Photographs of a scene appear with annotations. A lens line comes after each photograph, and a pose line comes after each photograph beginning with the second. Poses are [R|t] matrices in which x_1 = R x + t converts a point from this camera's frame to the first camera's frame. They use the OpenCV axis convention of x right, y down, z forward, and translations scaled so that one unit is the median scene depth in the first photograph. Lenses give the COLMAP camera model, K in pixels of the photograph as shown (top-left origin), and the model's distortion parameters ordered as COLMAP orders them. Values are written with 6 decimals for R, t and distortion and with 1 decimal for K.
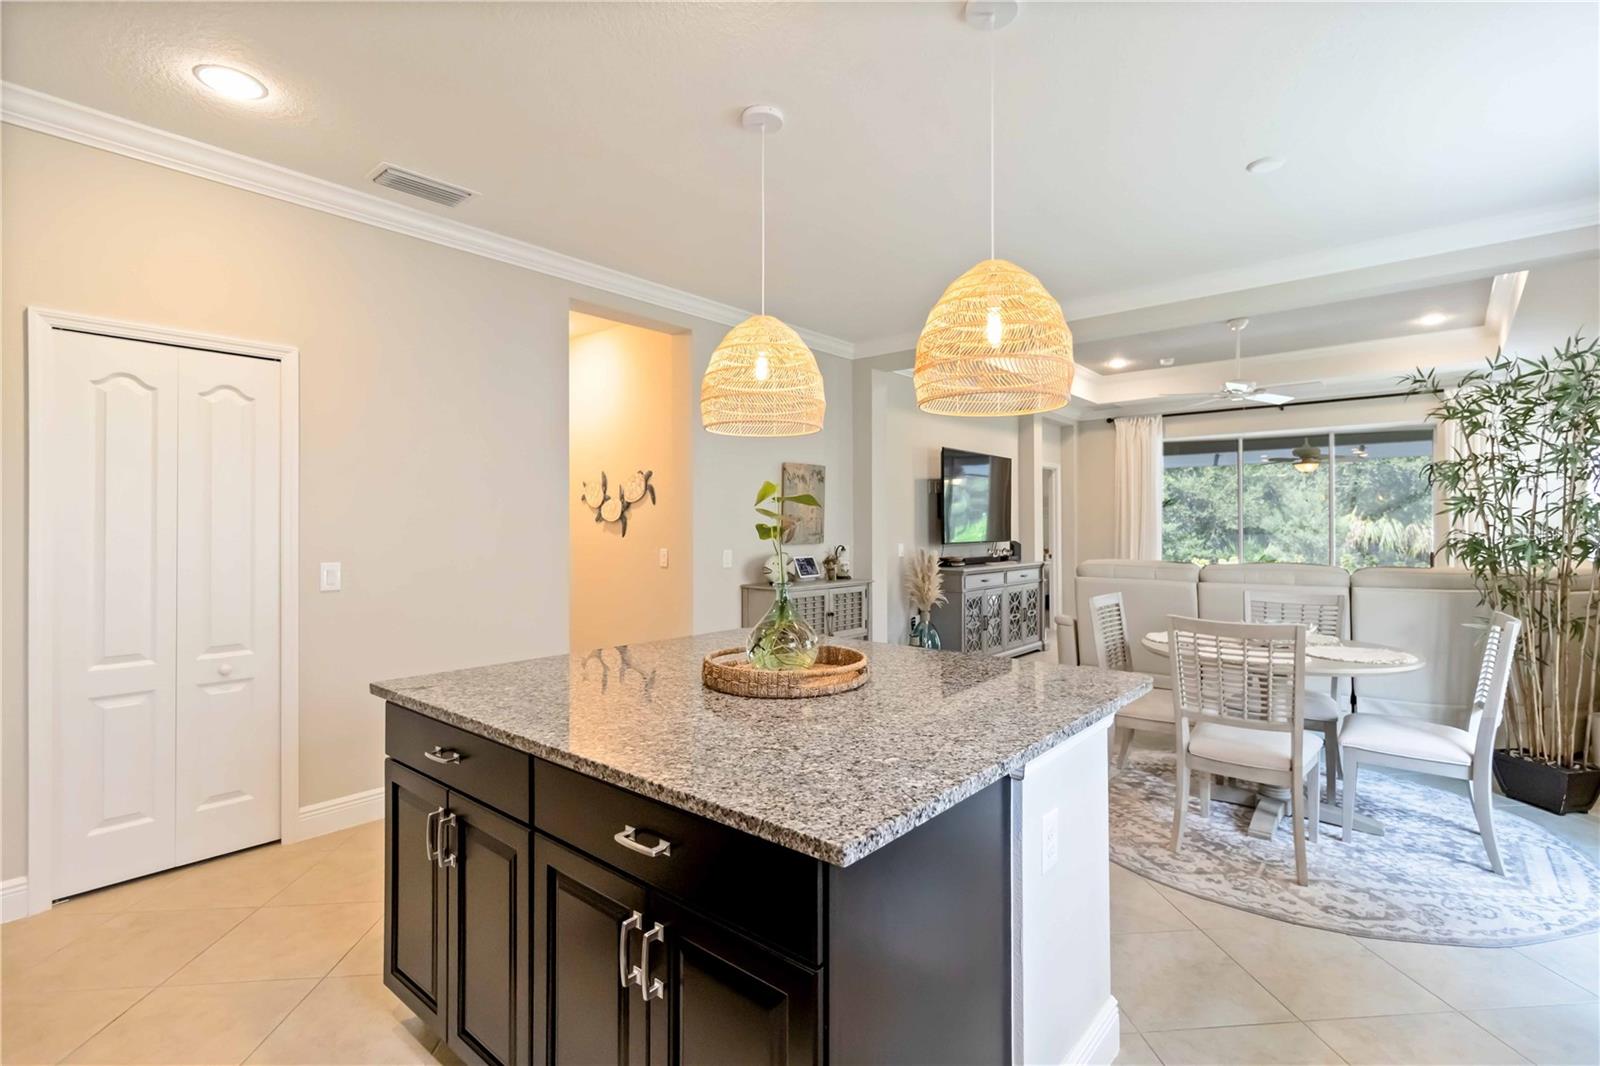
lens RADIAL K [[745.0, 0, 802.1], [0, 745.0, 529.7], [0, 0, 1]] dist [0.006406, 0.001004]
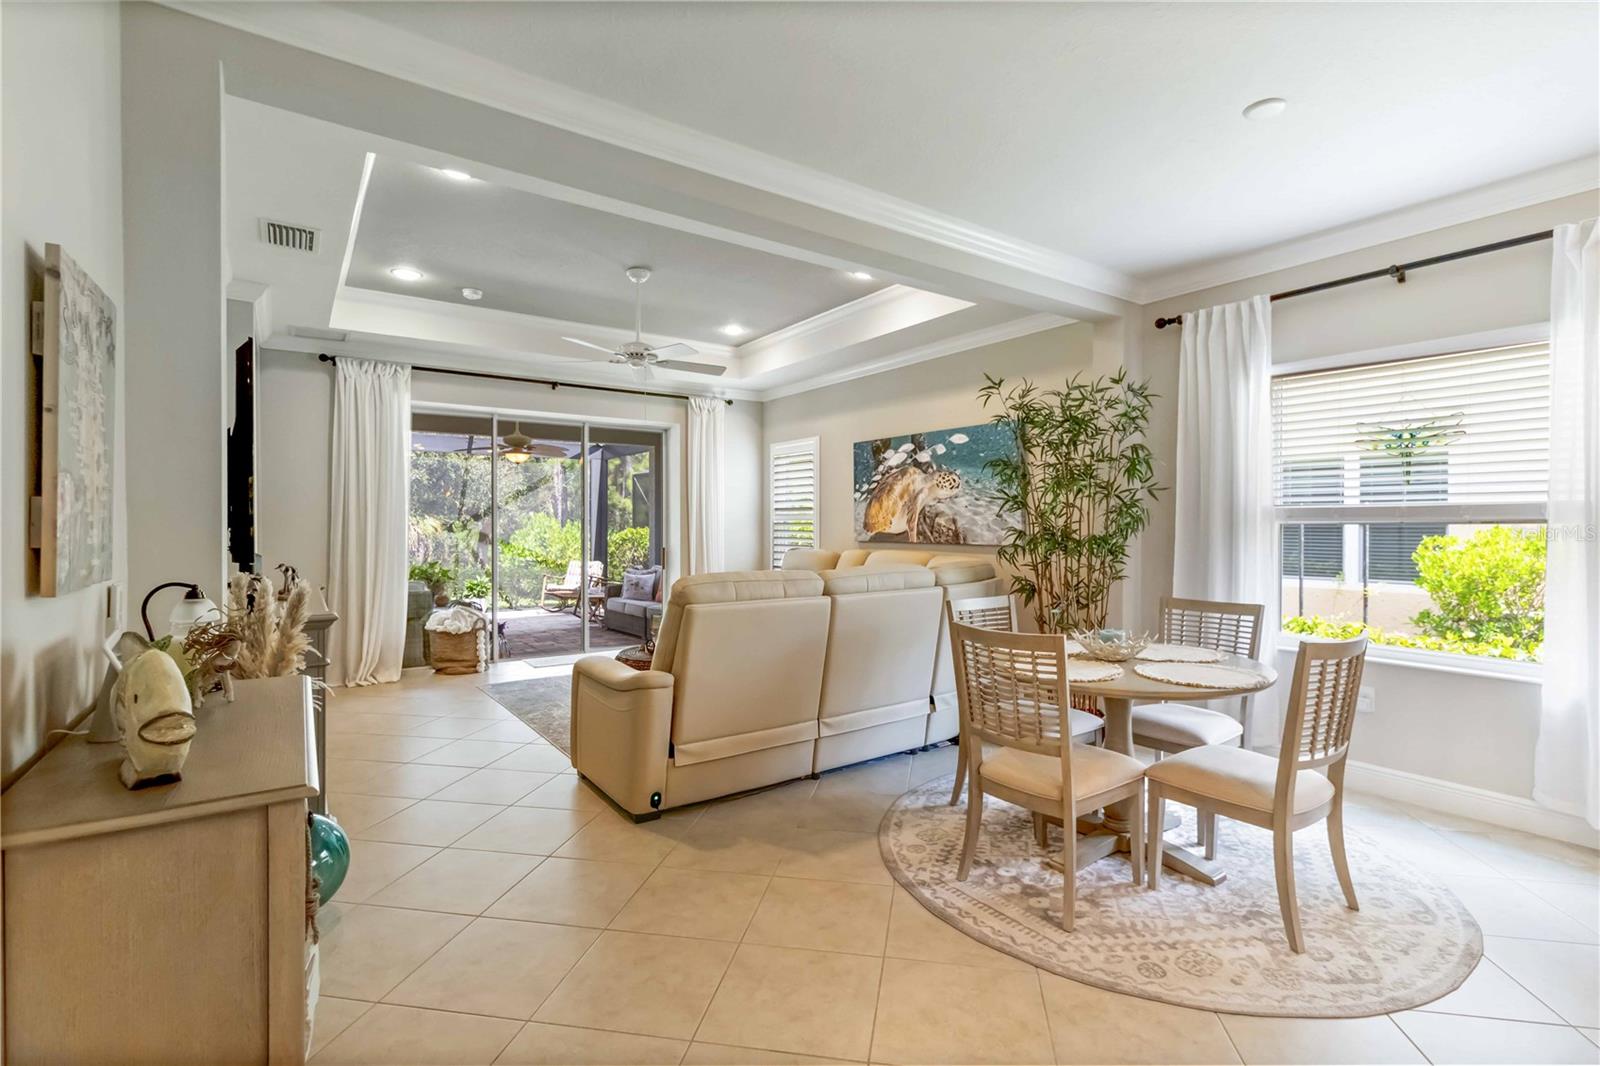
lens RADIAL K [[745.0, 0, 831.5], [0, 745.0, 526.5], [0, 0, 1]] dist [0.006406, 0.001004]
pose [[0.224767, 0.000396, 0.974412, -0.158418], [-0.001634, 0.999999, -0.000030, -0.001364], [-0.974411, -0.001585, 0.224768, 0.576004]]
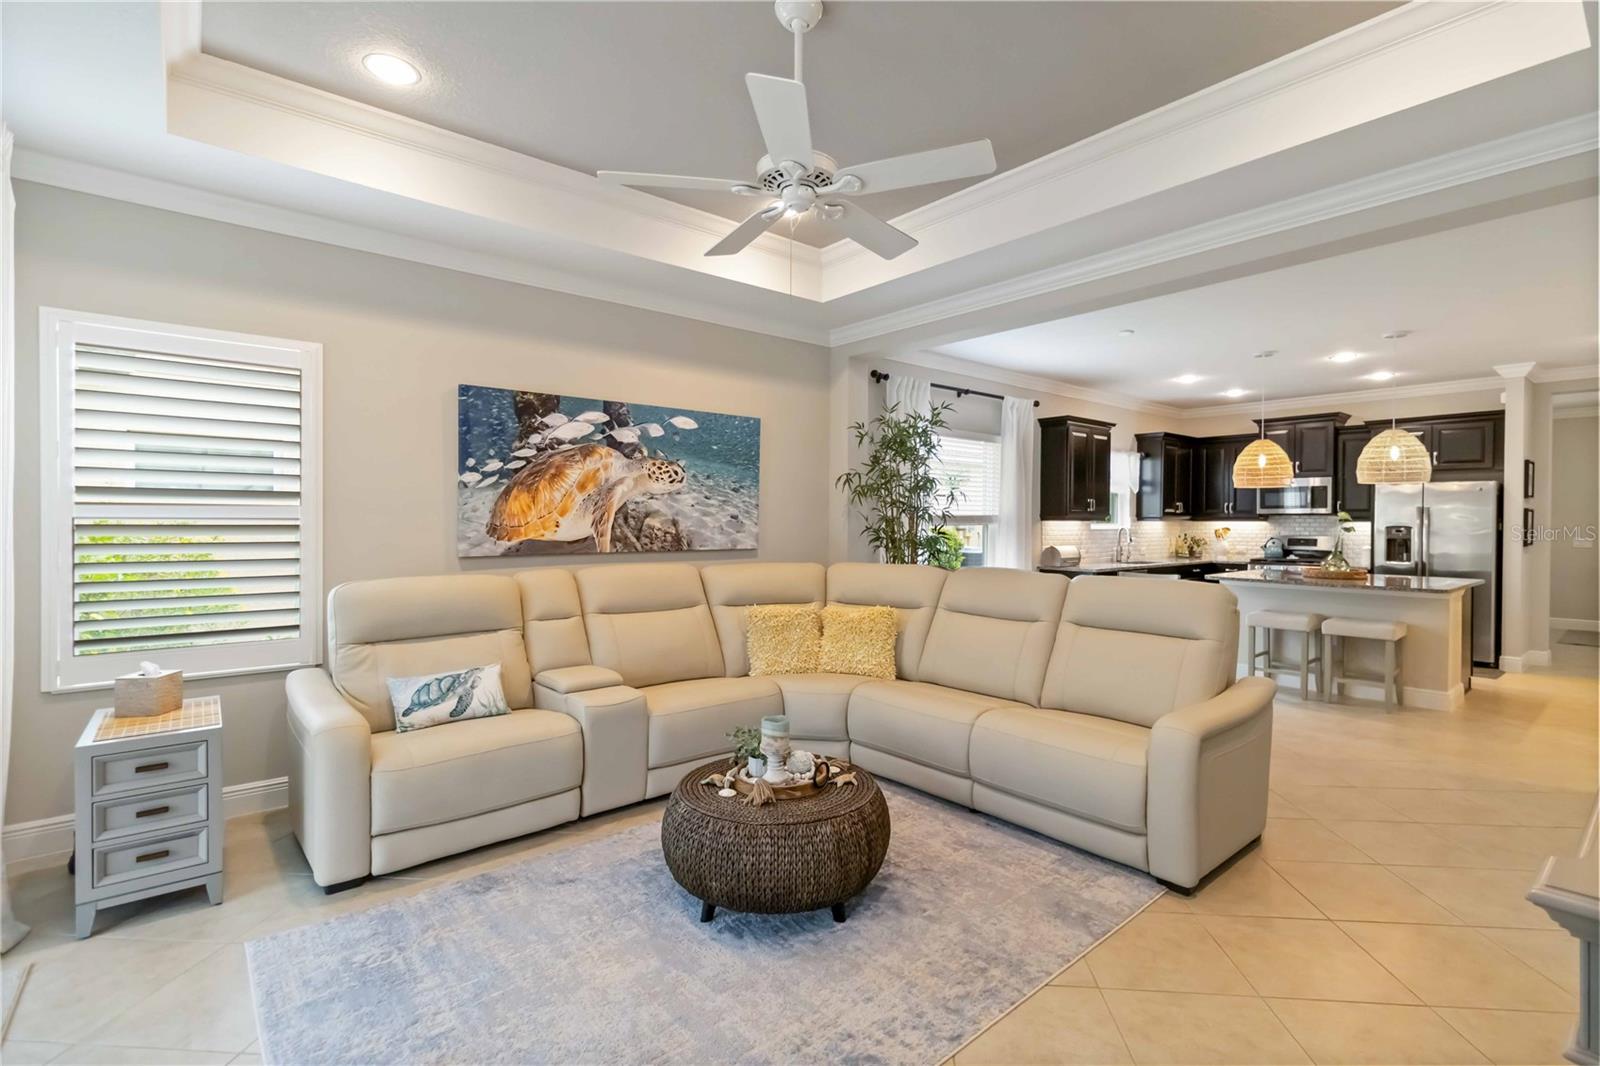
lens RADIAL K [[745.0, 0, 826.6], [0, 745.0, 526.6], [0, 0, 1]] dist [0.006406, 0.001004]
pose [[-0.990341, -0.004241, 0.138587, 0.481325], [-0.002565, 0.999921, 0.012268, -0.013237], [-0.138628, 0.011794, -0.990274, 1.311480]]
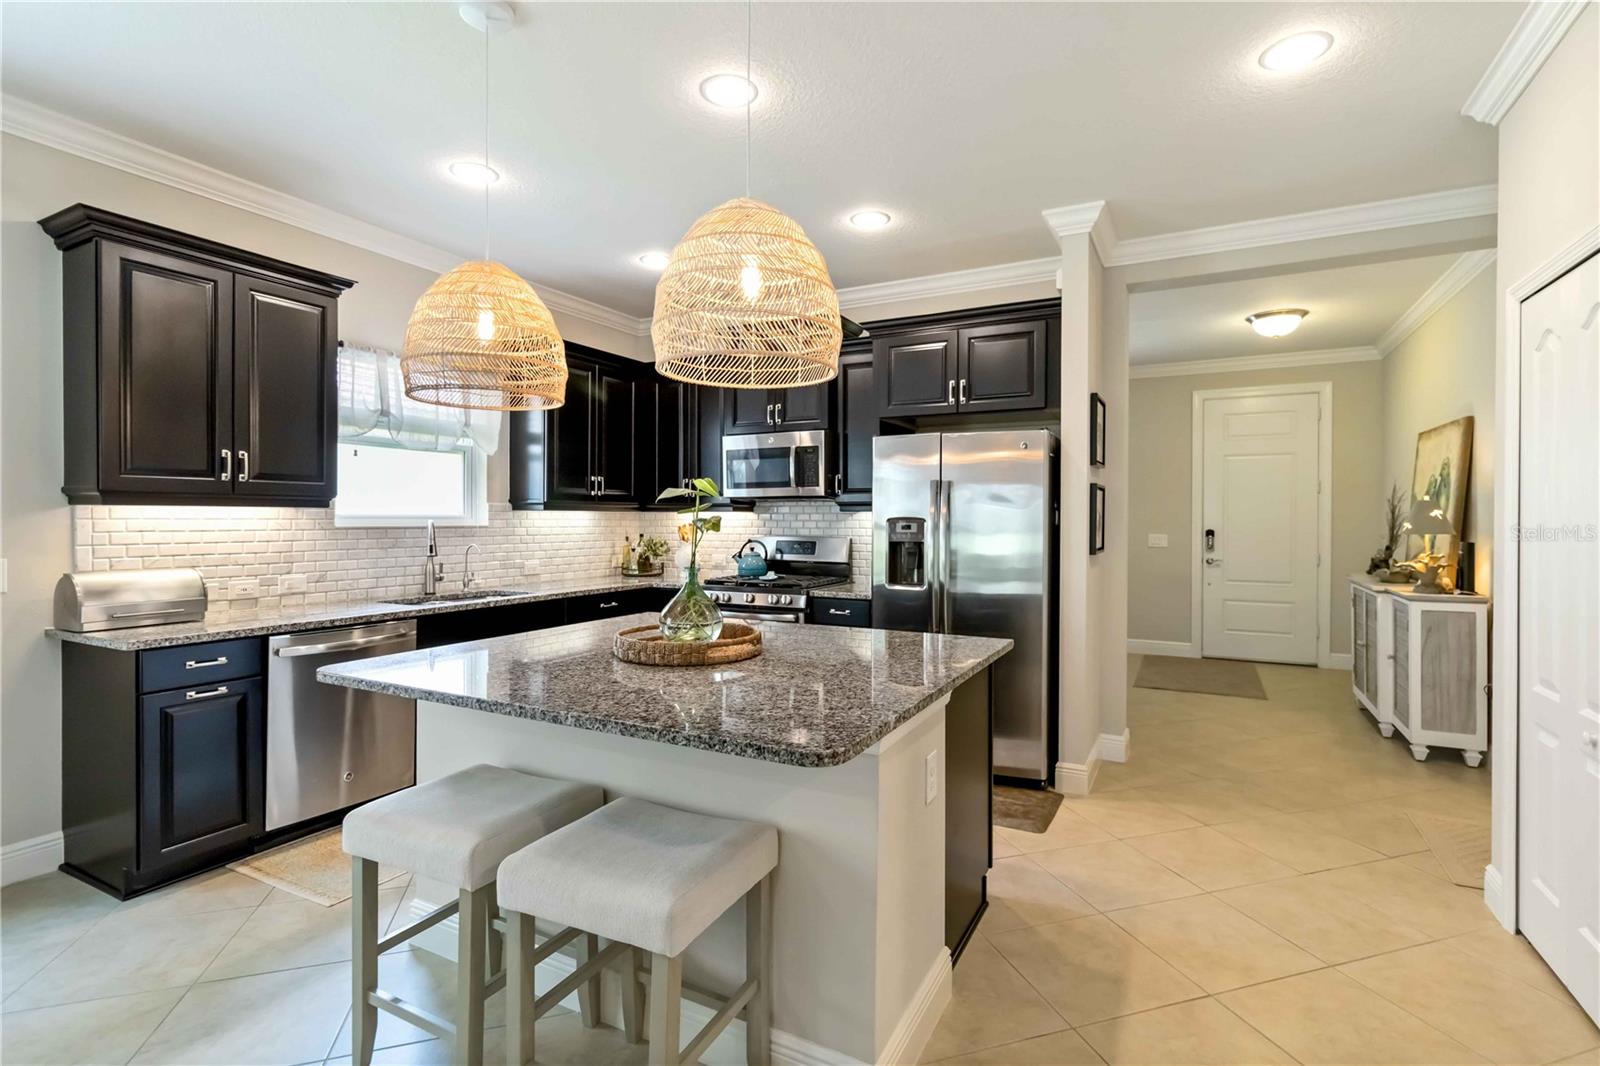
lens RADIAL K [[745.0, 0, 816.8], [0, 745.0, 523.3], [0, 0, 1]] dist [0.006406, 0.001004]
pose [[-0.971707, 0.000773, -0.236188, 0.001908], [-0.001732, 0.999944, 0.010396, -0.004241], [0.236183, 0.010511, -0.971652, 0.646495]]
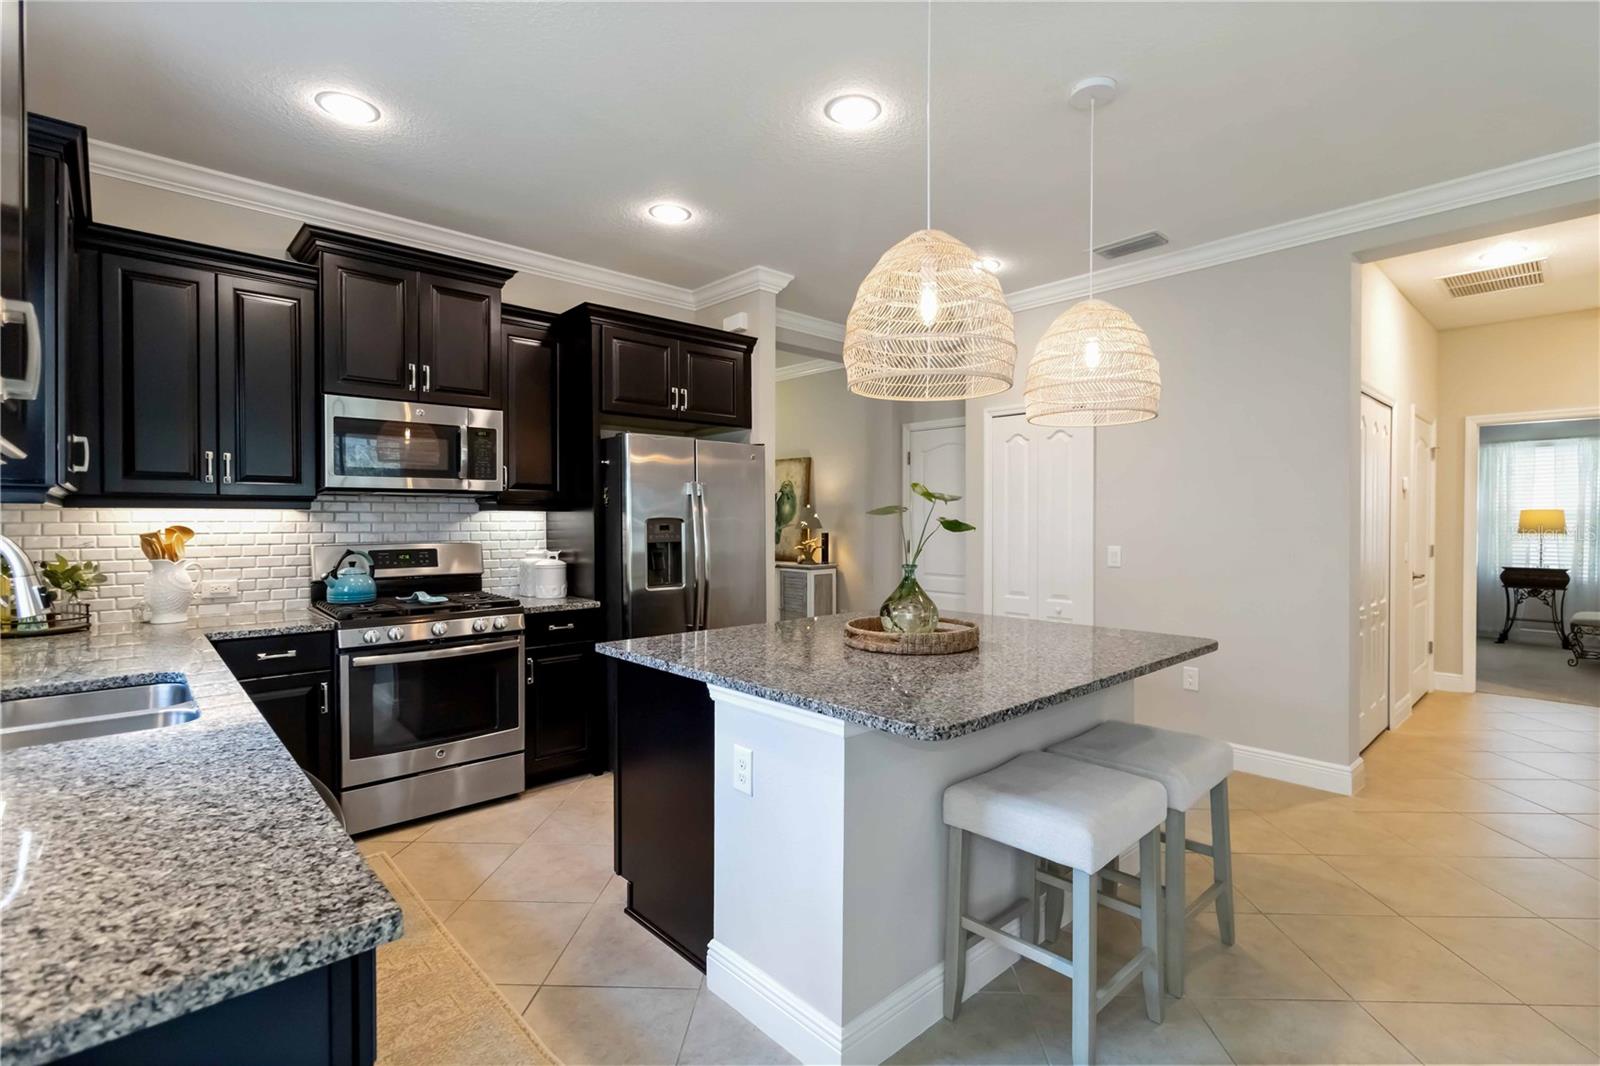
lens RADIAL K [[745.0, 0, 814.9], [0, 745.0, 535.9], [0, 0, 1]] dist [0.006406, 0.001004]
pose [[-0.107506, 0.023446, -0.993928, 0.361264], [-0.002477, 0.999712, 0.023850, -0.003150], [0.994201, 0.005026, -0.107417, 0.278389]]
